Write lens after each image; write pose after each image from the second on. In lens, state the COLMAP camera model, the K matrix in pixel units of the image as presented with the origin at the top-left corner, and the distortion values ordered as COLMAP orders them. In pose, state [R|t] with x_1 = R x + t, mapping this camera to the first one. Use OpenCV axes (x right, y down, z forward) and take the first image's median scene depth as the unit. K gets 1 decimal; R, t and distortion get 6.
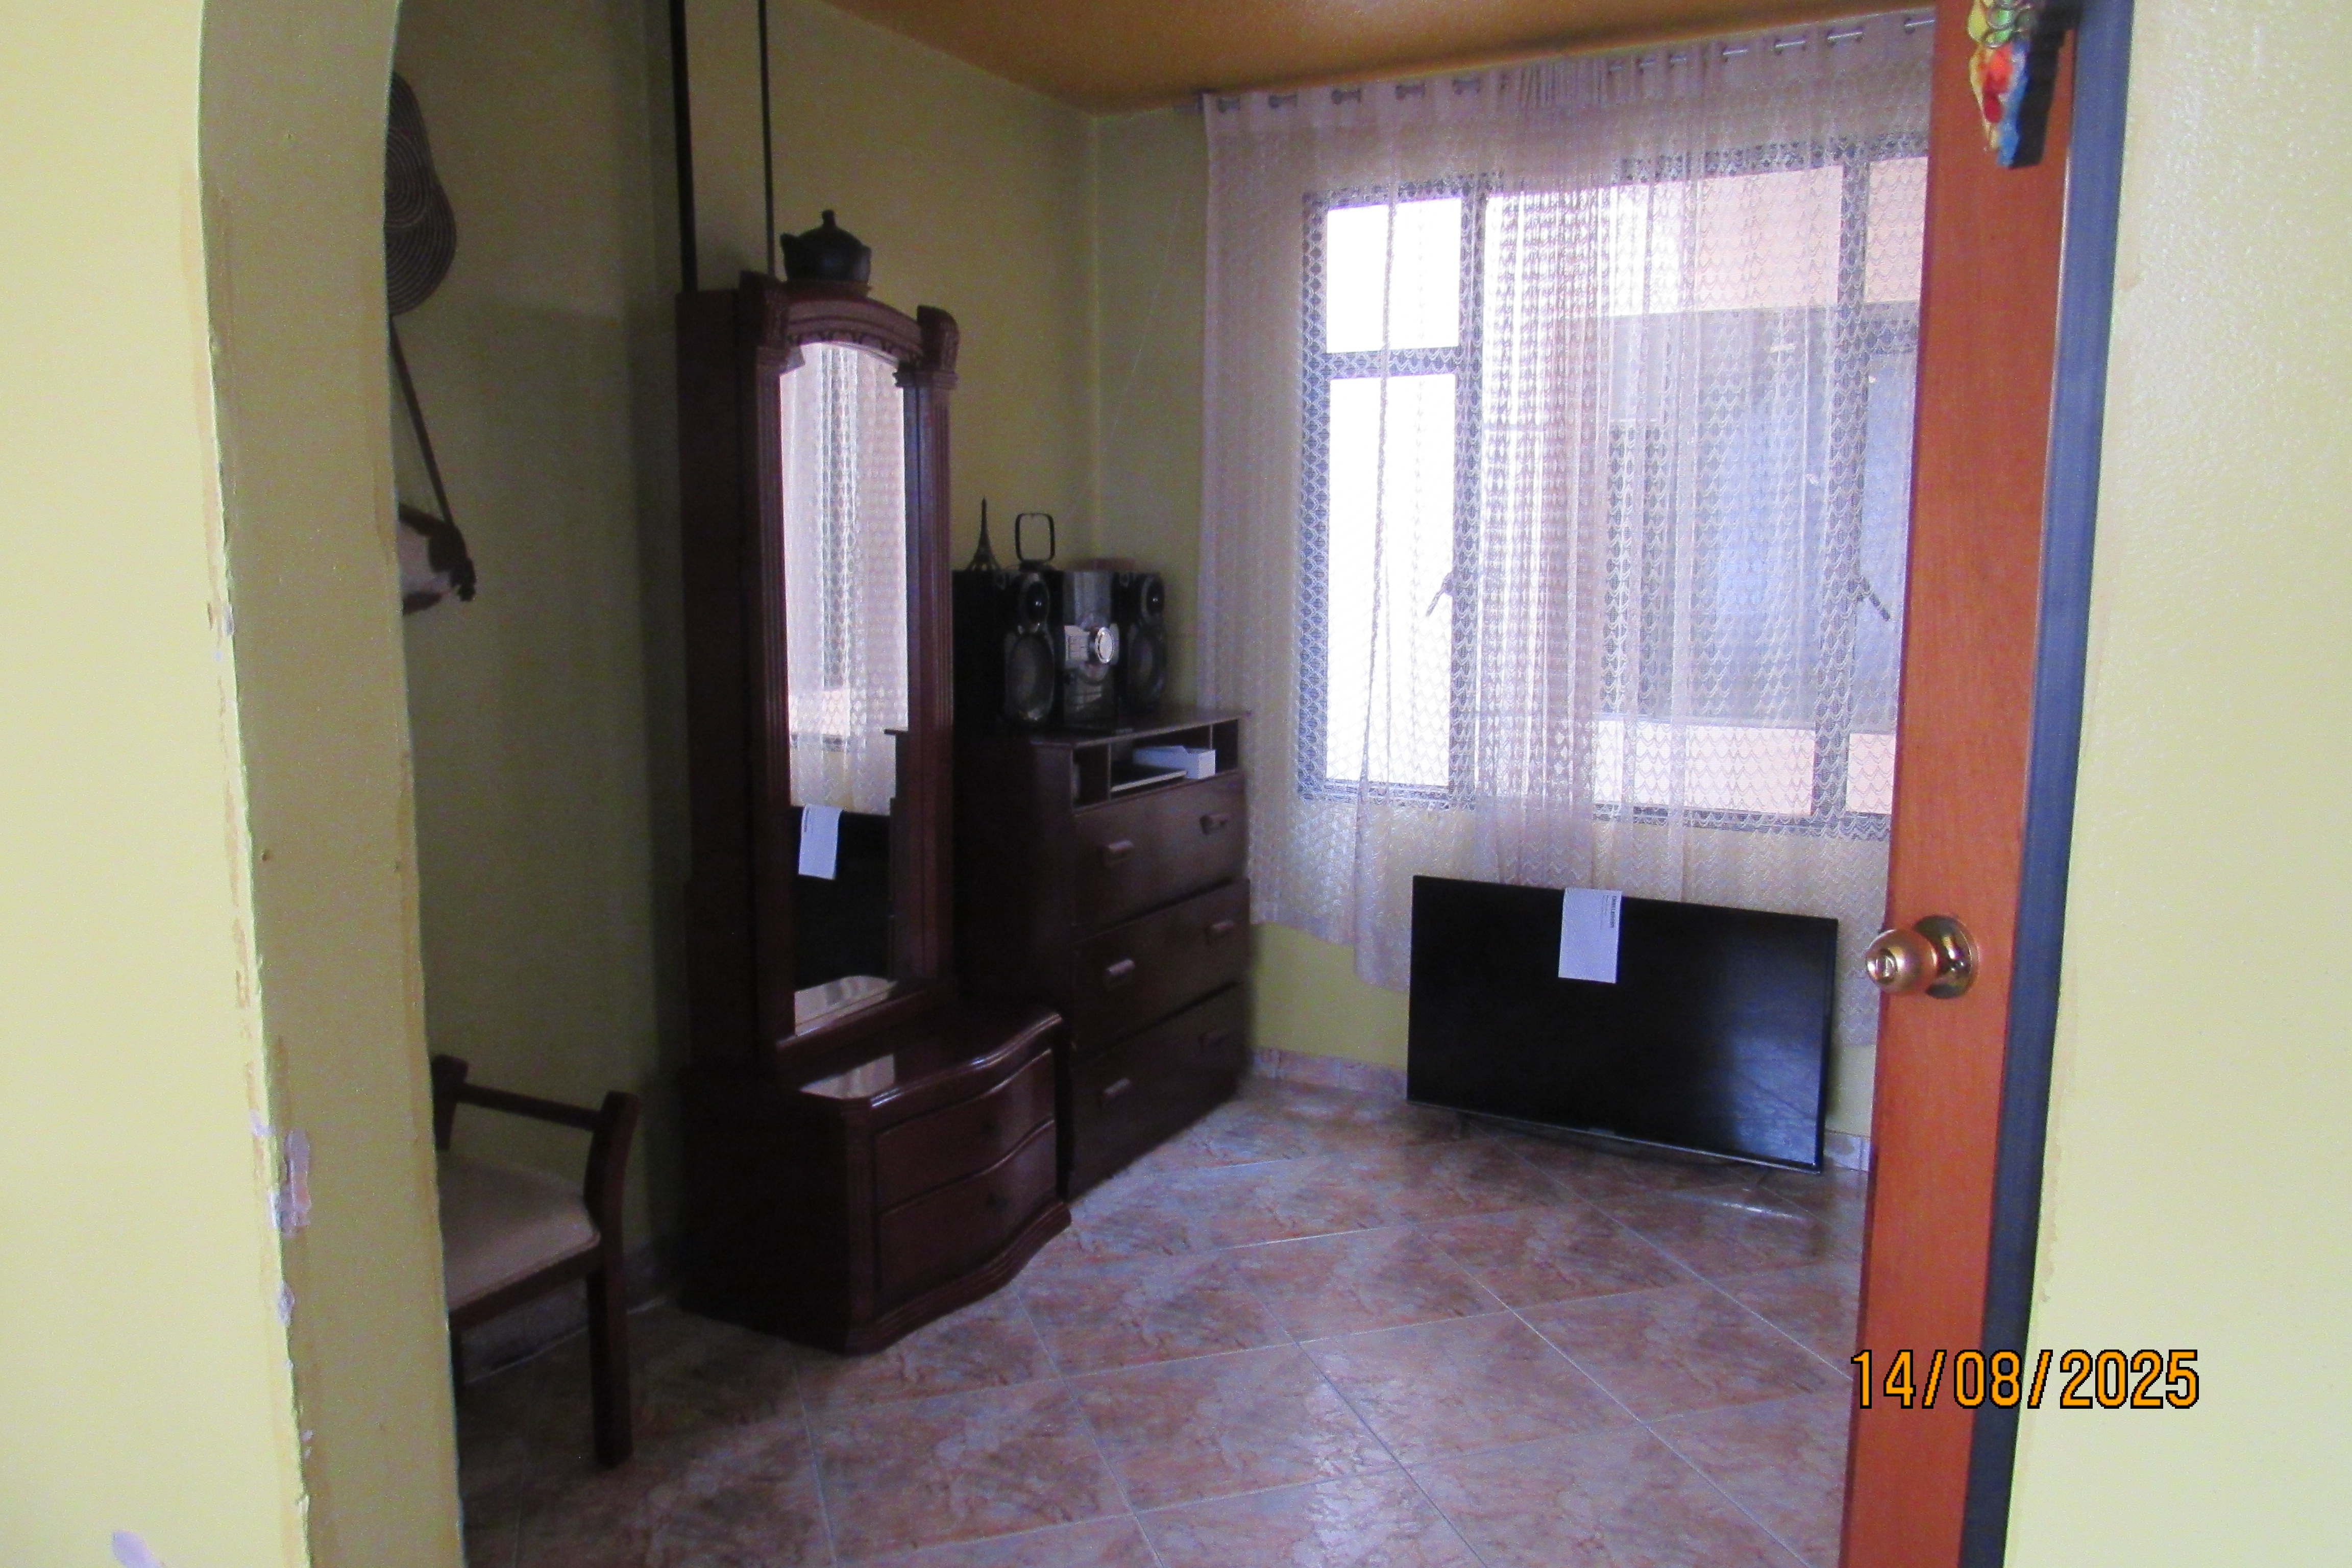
lens RADIAL K [[1682.2, 0, 1170.0], [0, 1682.2, 782.4], [0, 0, 1]] dist [-0.028936, 0.029955]
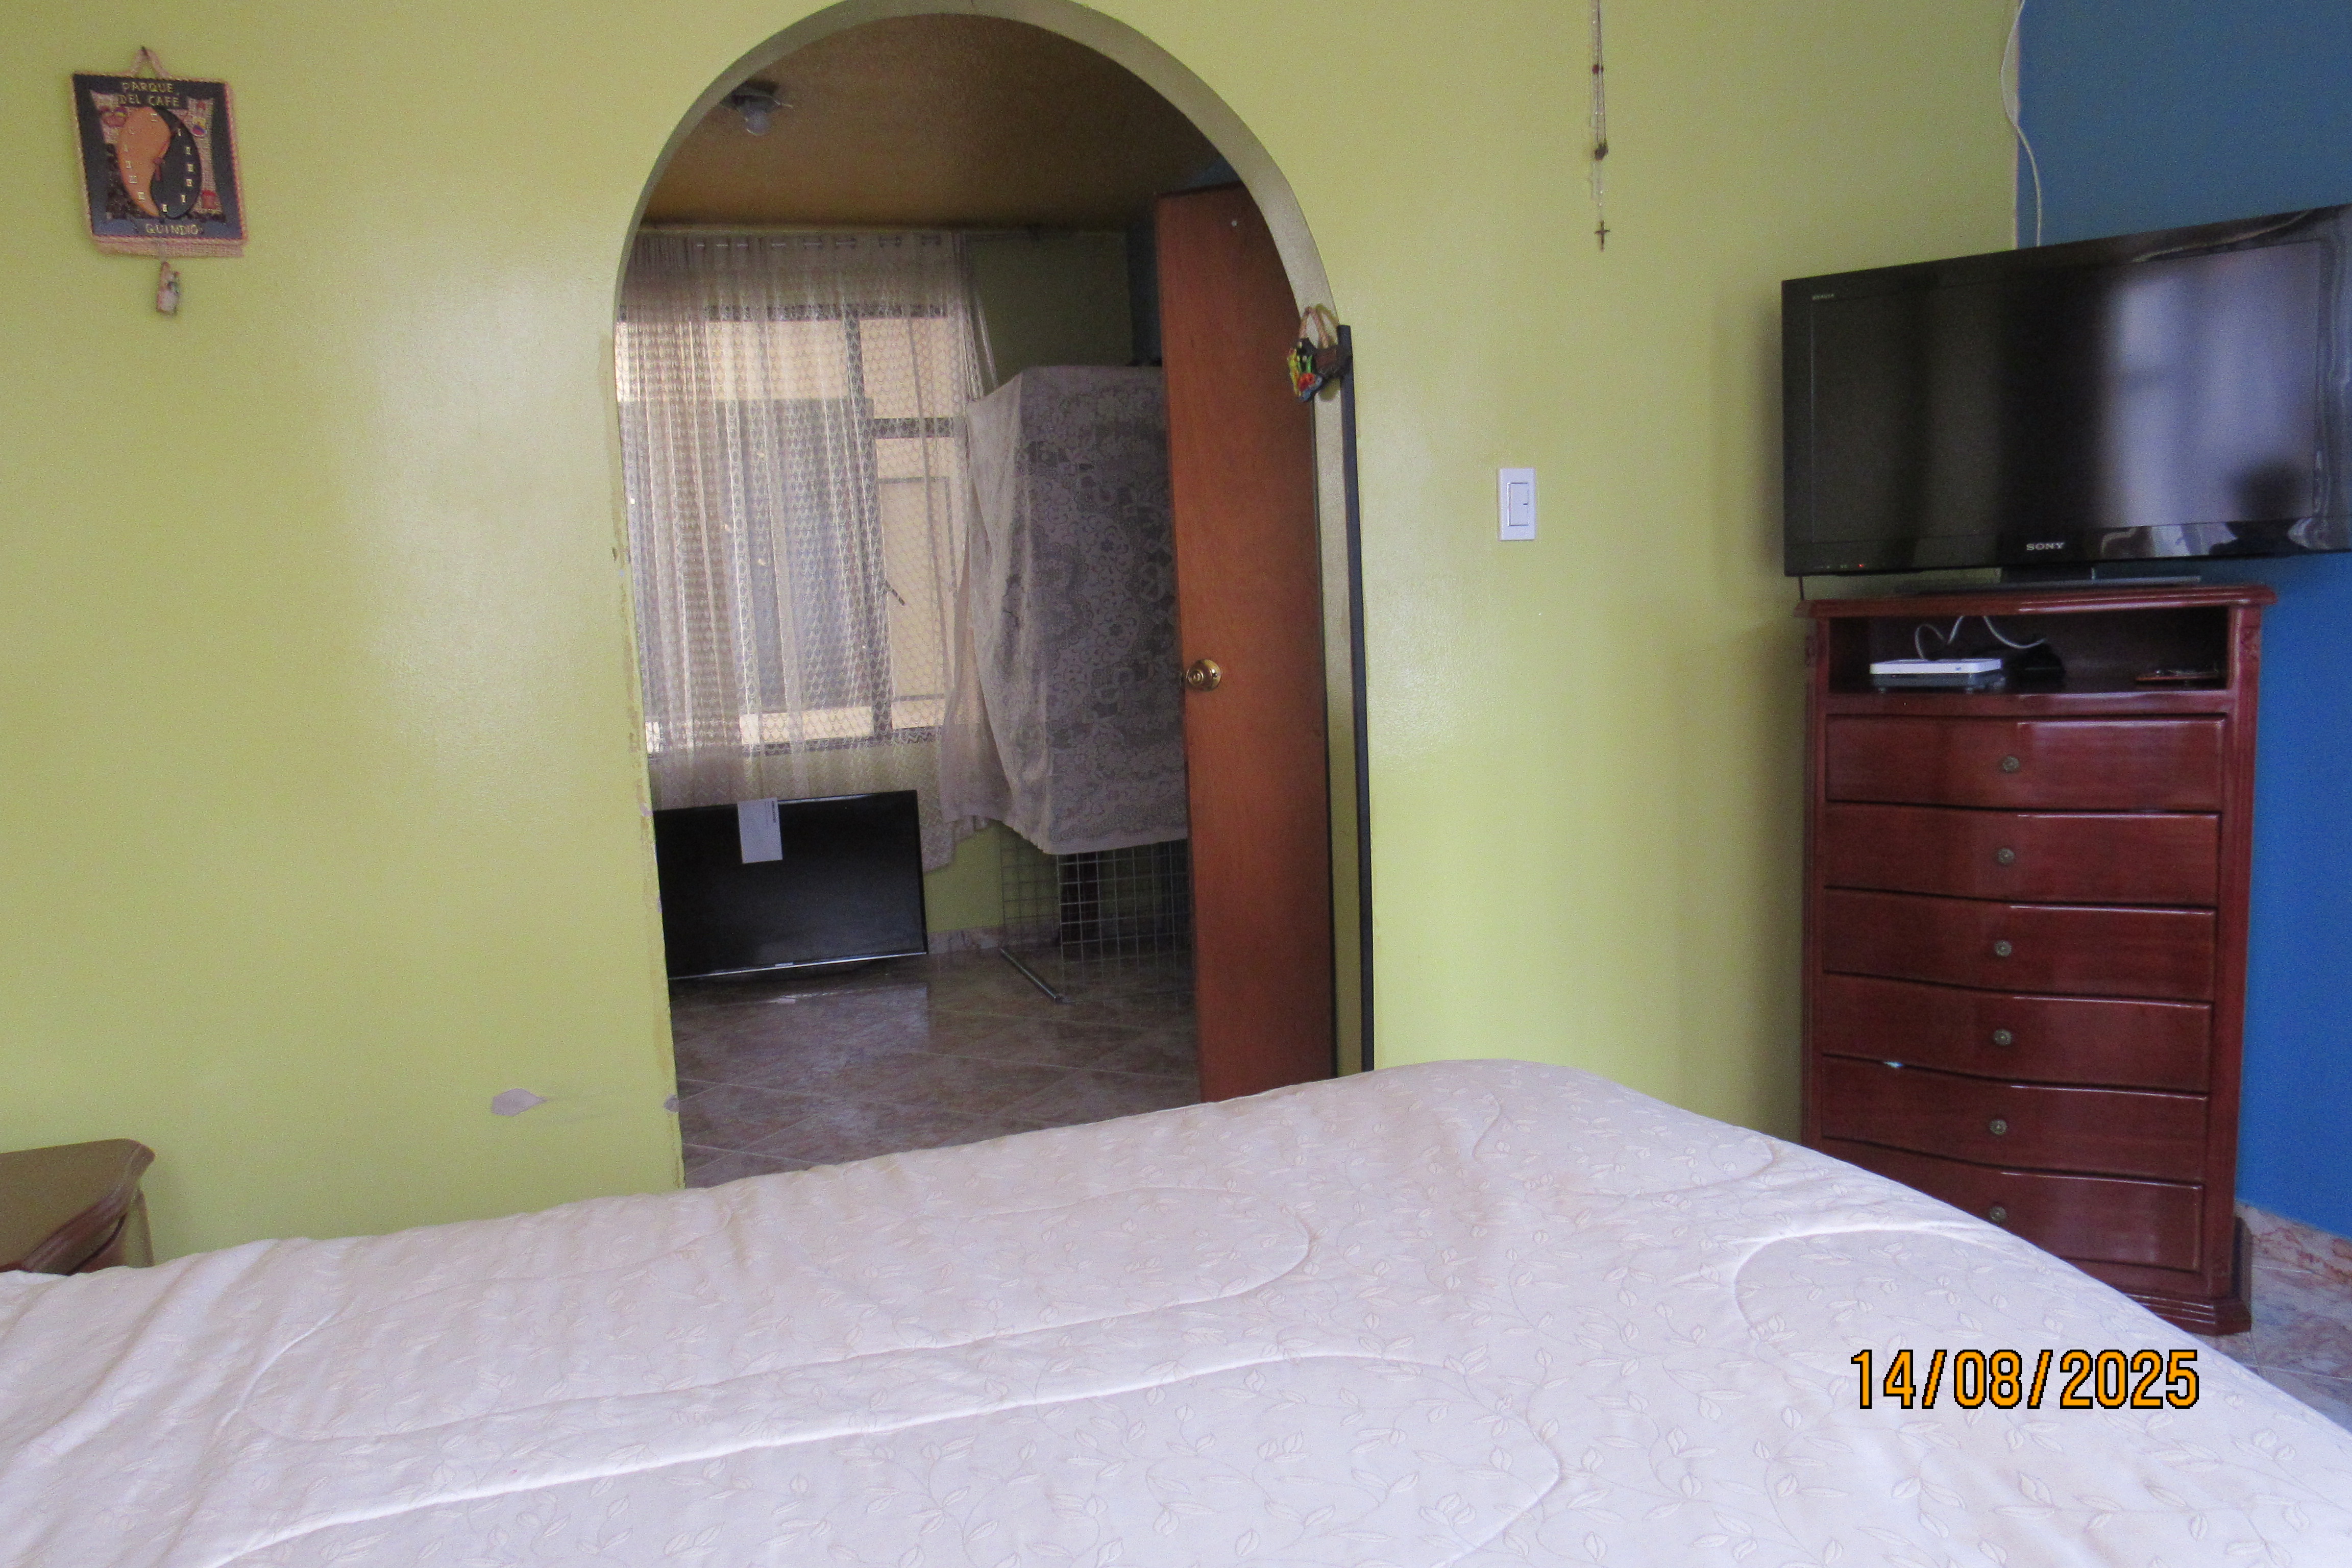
lens RADIAL K [[1682.2, 0, 1158.1], [0, 1682.2, 781.5], [0, 0, 1]] dist [-0.028936, 0.029955]
pose [[0.717436, -0.114510, 0.687148, -0.490426], [0.144776, 0.989369, 0.013716, 0.077107], [-0.681414, 0.089642, 0.726388, -0.292113]]
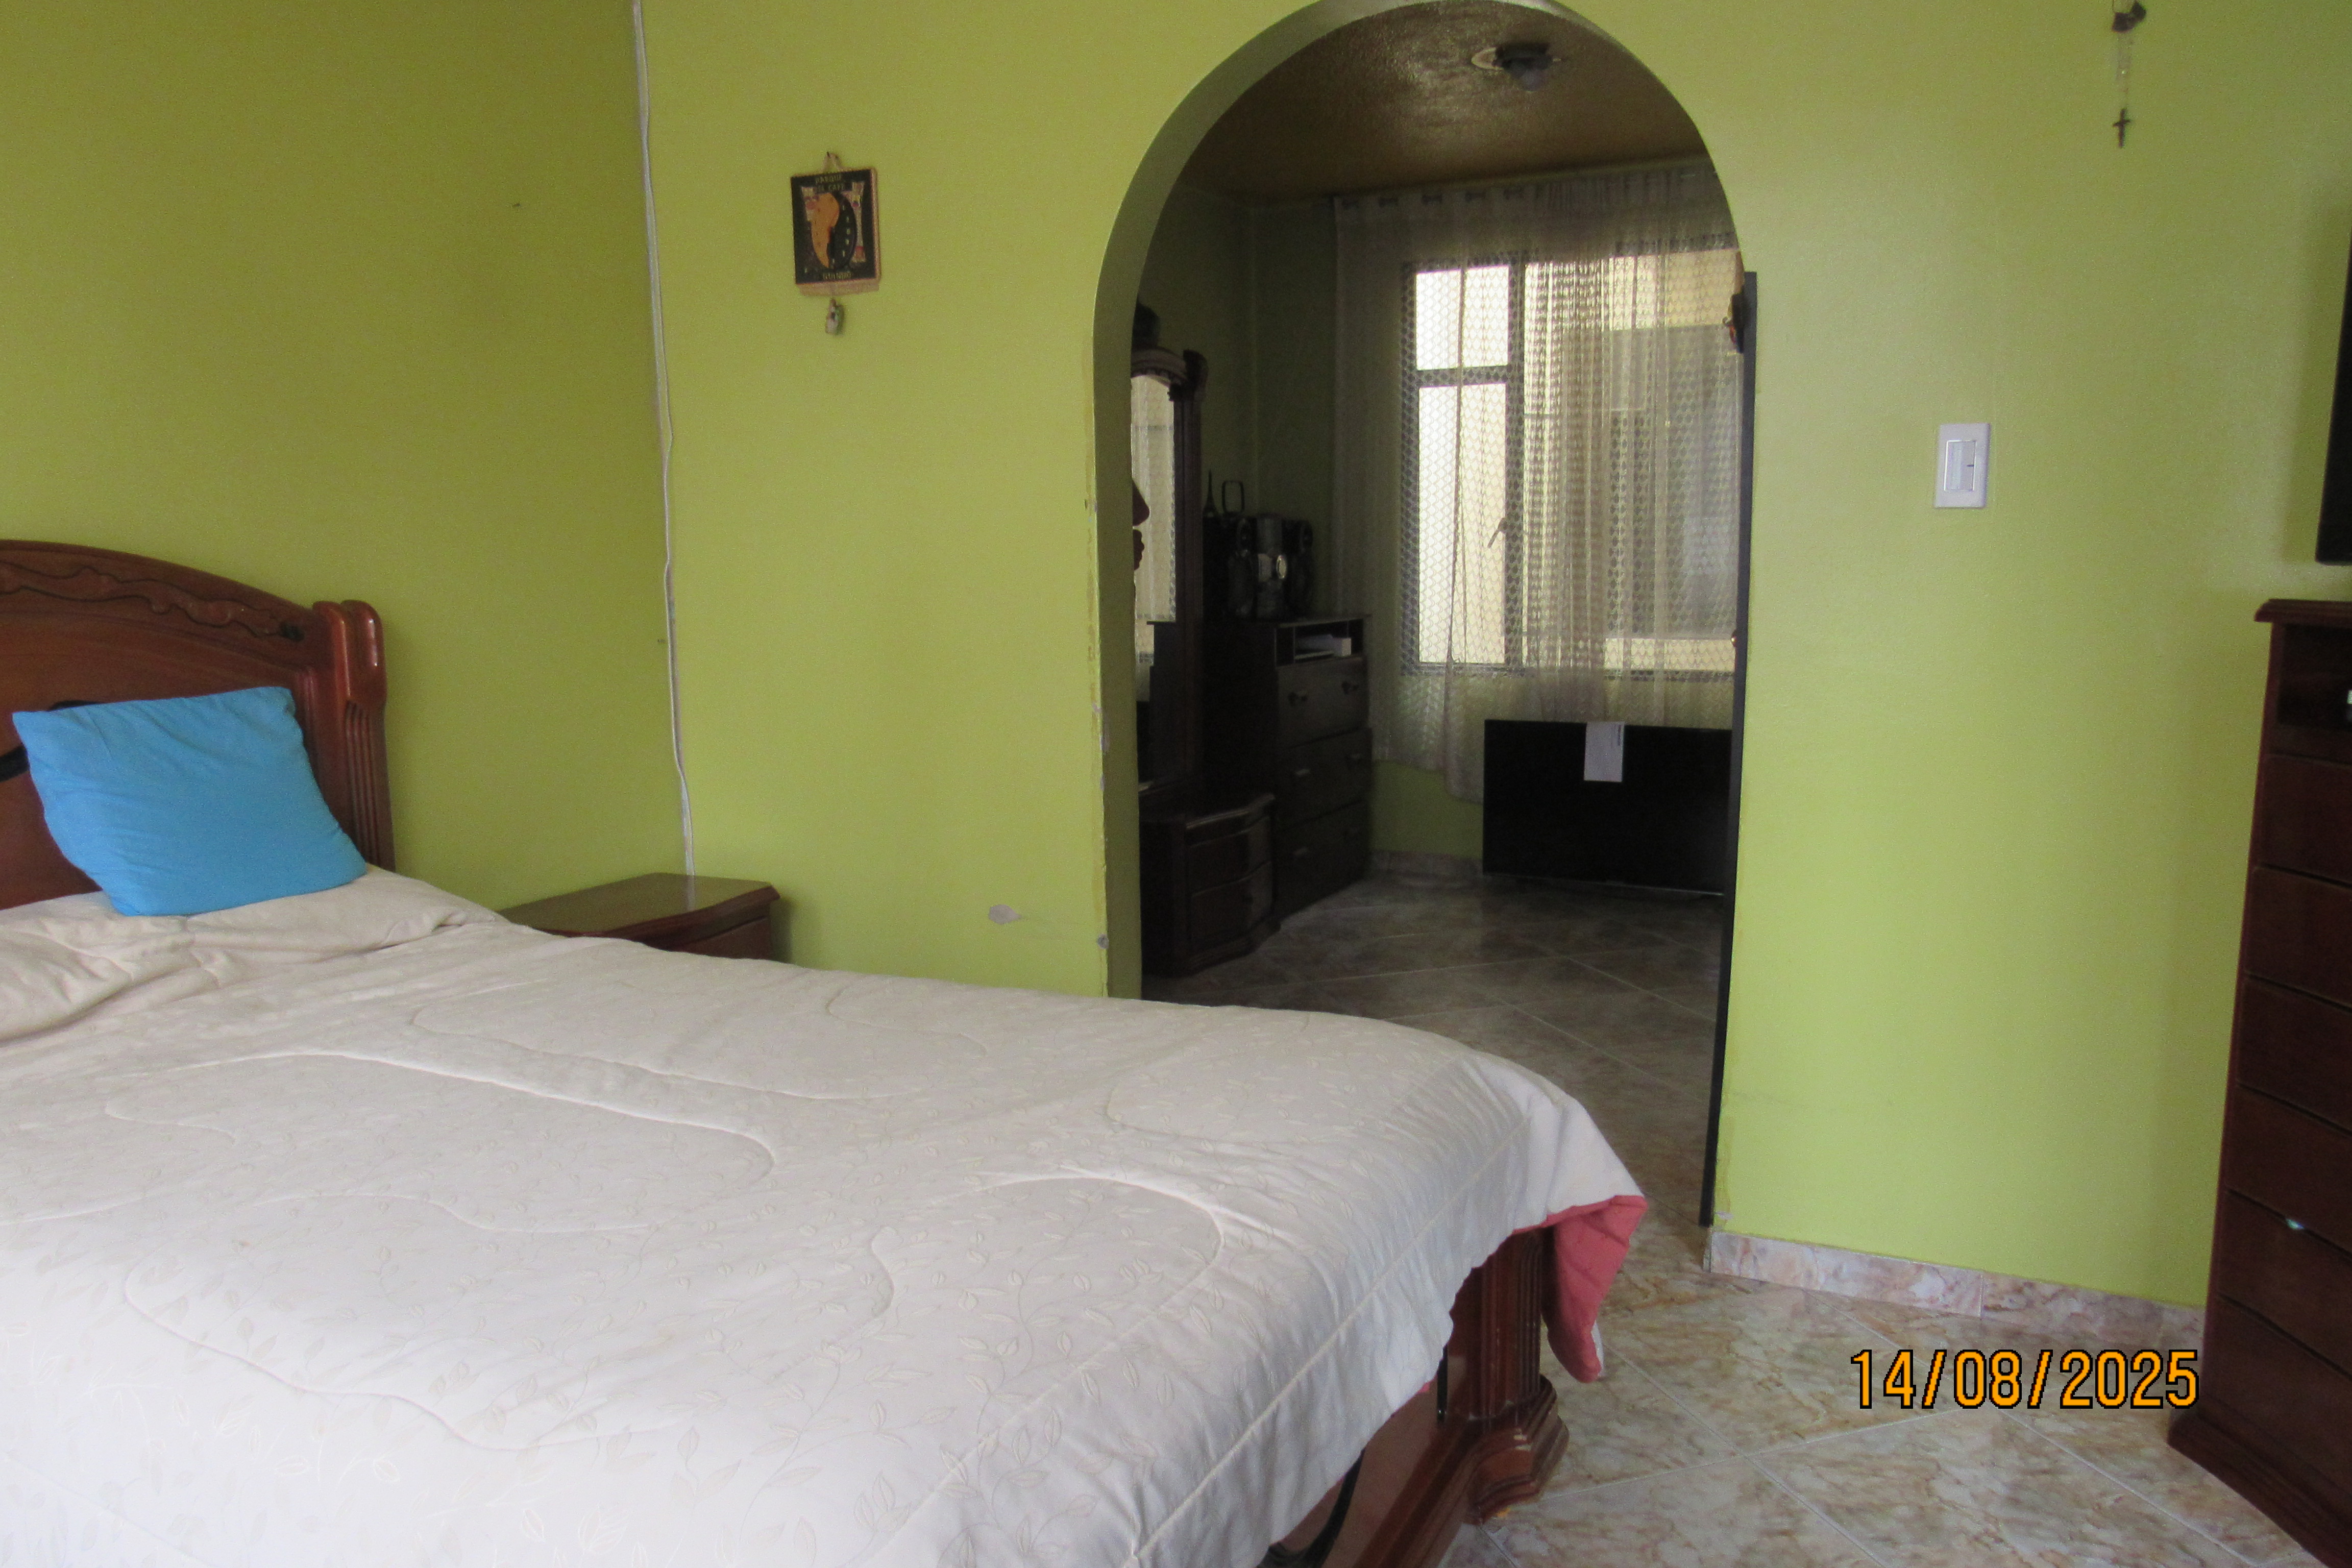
lens RADIAL K [[1682.2, 0, 1181.3], [0, 1682.2, 785.6], [0, 0, 1]] dist [-0.028936, 0.029955]
pose [[0.999748, -0.019401, 0.011259, -0.148893], [0.019317, 0.999785, 0.007530, 0.101315], [-0.011403, -0.007310, 0.999908, -0.511488]]
